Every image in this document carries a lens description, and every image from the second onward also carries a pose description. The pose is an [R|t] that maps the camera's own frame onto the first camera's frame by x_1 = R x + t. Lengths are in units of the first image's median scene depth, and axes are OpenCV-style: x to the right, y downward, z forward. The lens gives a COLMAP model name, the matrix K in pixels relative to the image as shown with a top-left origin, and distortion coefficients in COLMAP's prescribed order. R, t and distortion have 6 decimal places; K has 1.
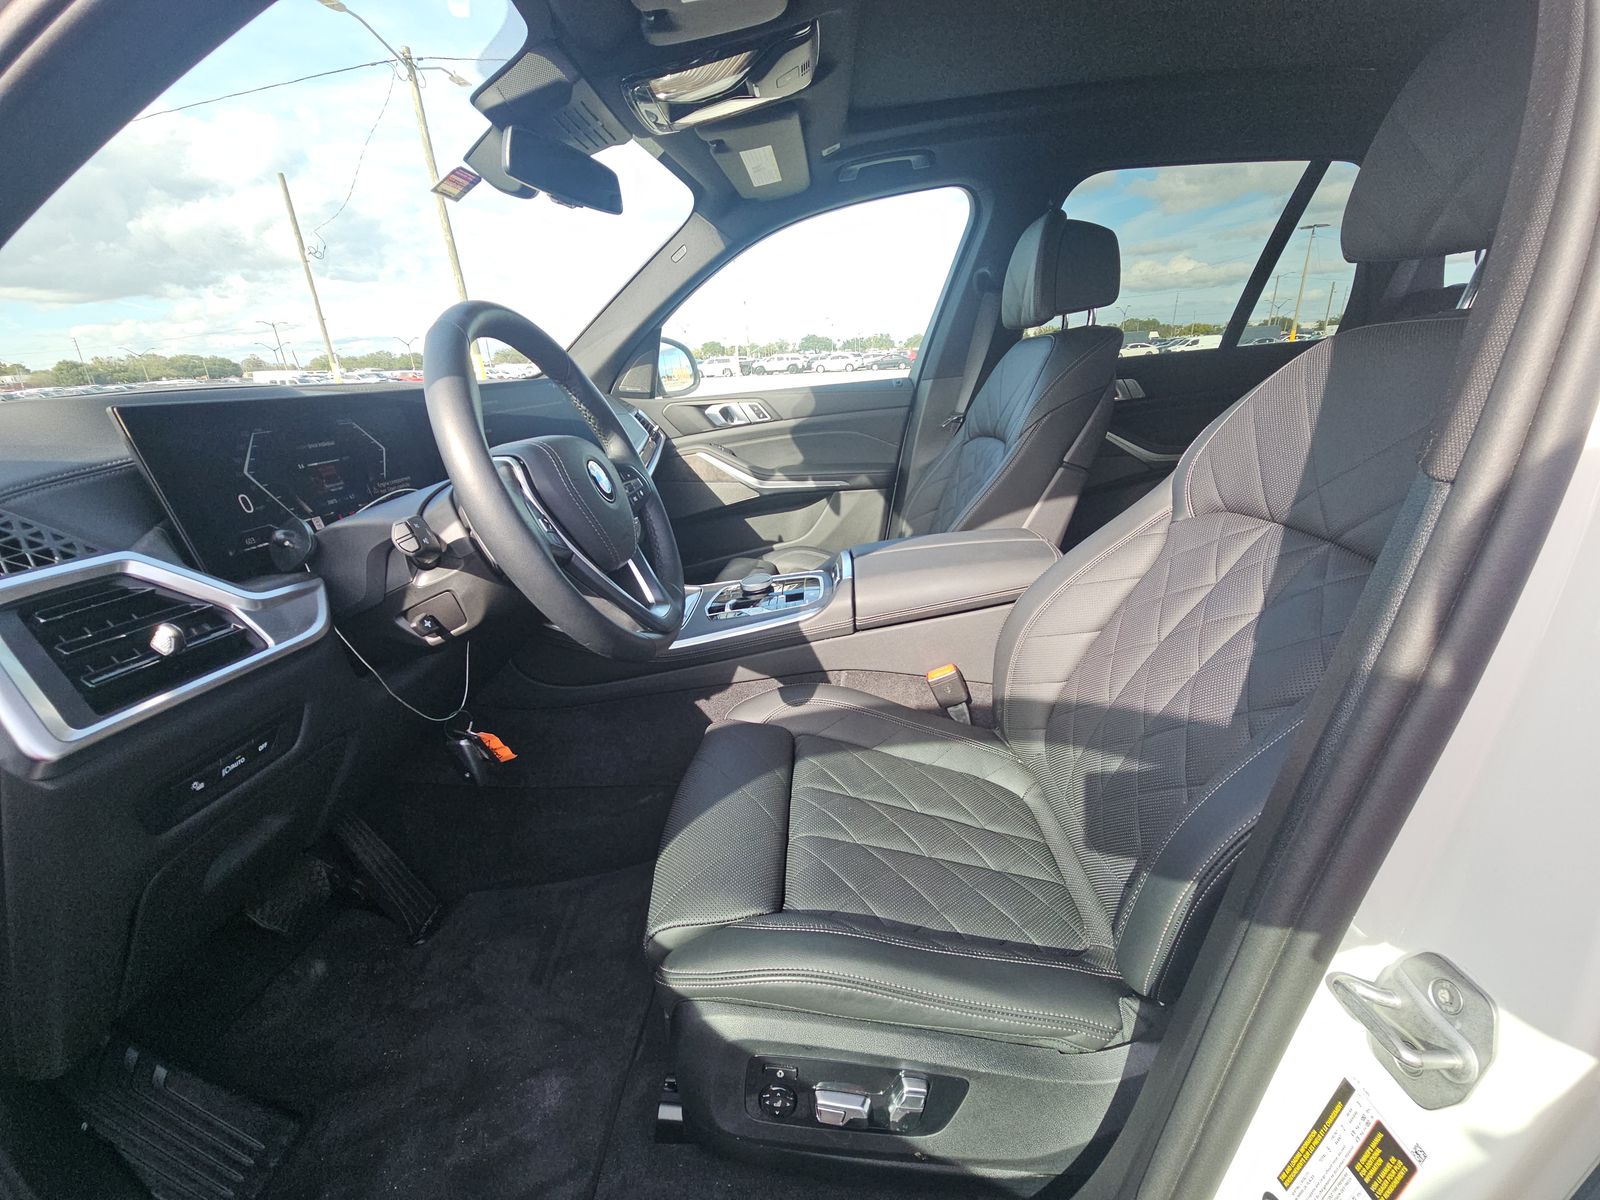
lens RADIAL K [[646.7, 0, 795.8], [0, 646.7, 601.9], [0, 0, 1]] dist [0.001129, -0.000180]
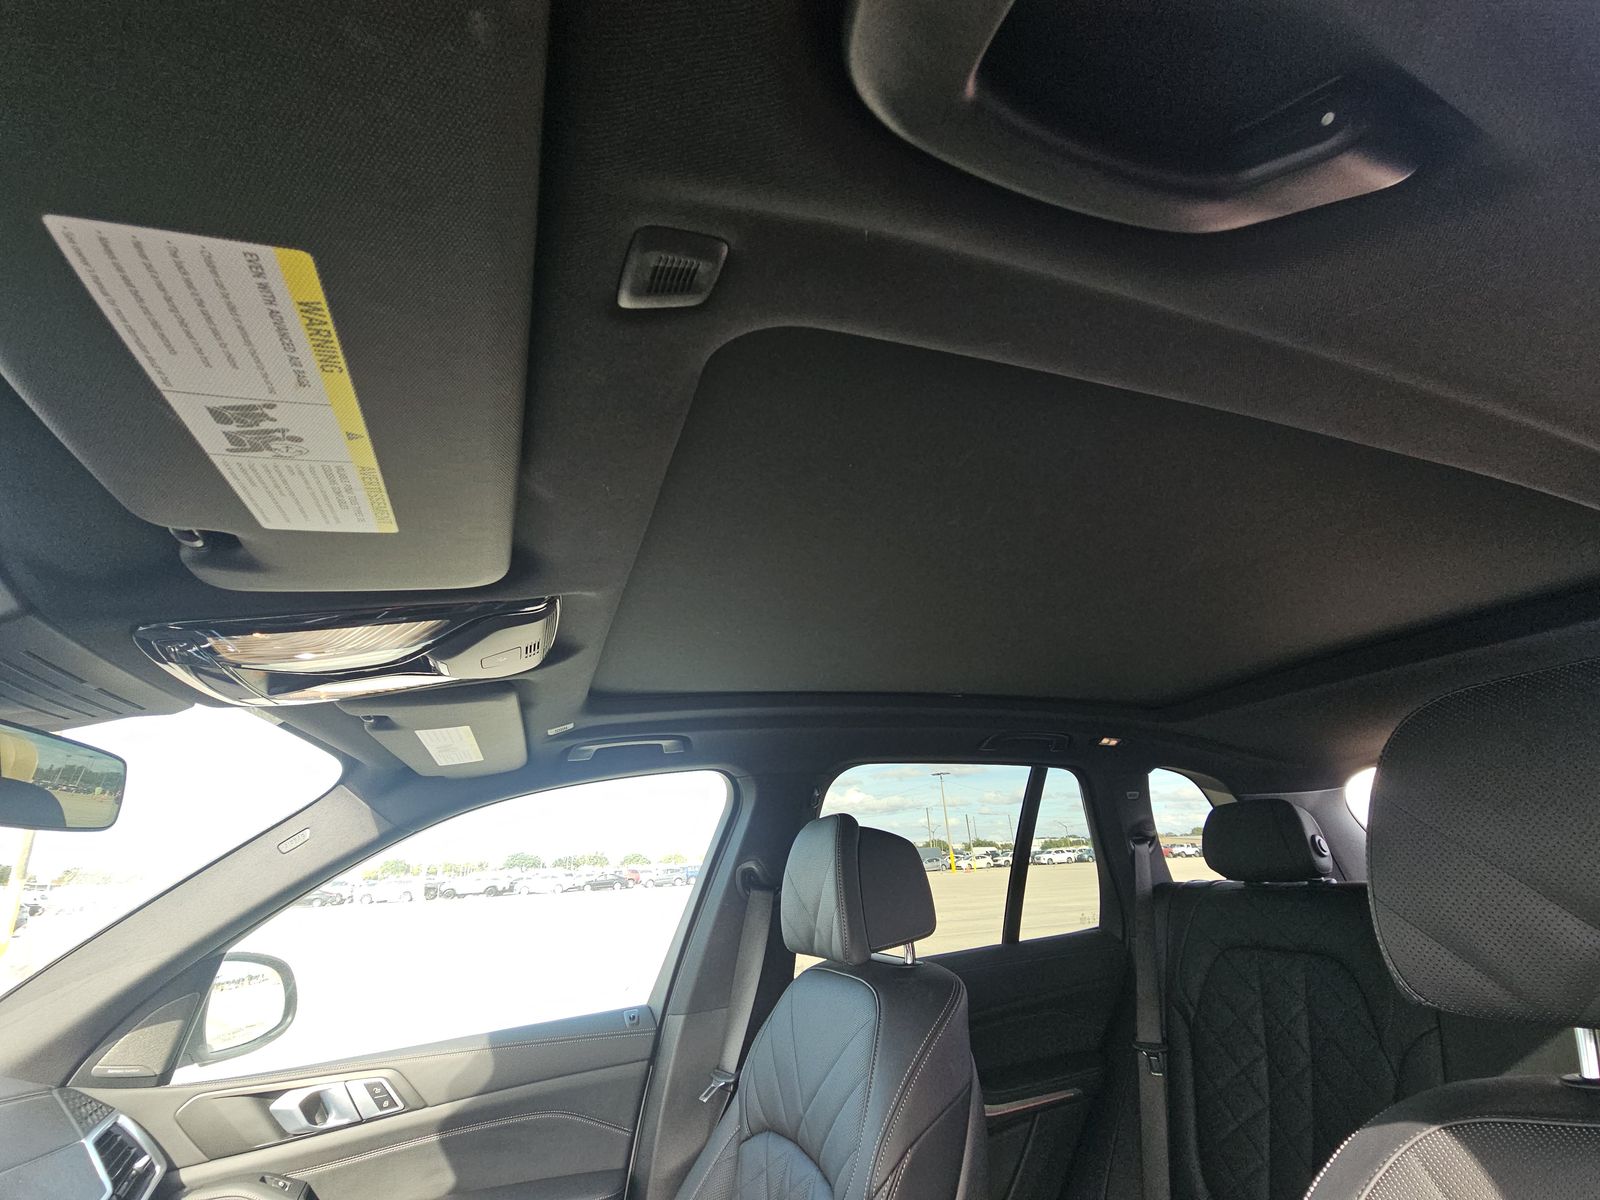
lens RADIAL K [[646.7, 0, 796.6], [0, 646.7, 603.2], [0, 0, 1]] dist [0.001129, -0.000180]
pose [[0.919912, 0.142712, 0.365232, 0.008510], [0.147867, 0.736407, -0.660181, -0.203913], [-0.363176, 0.661315, 0.656328, 0.231755]]
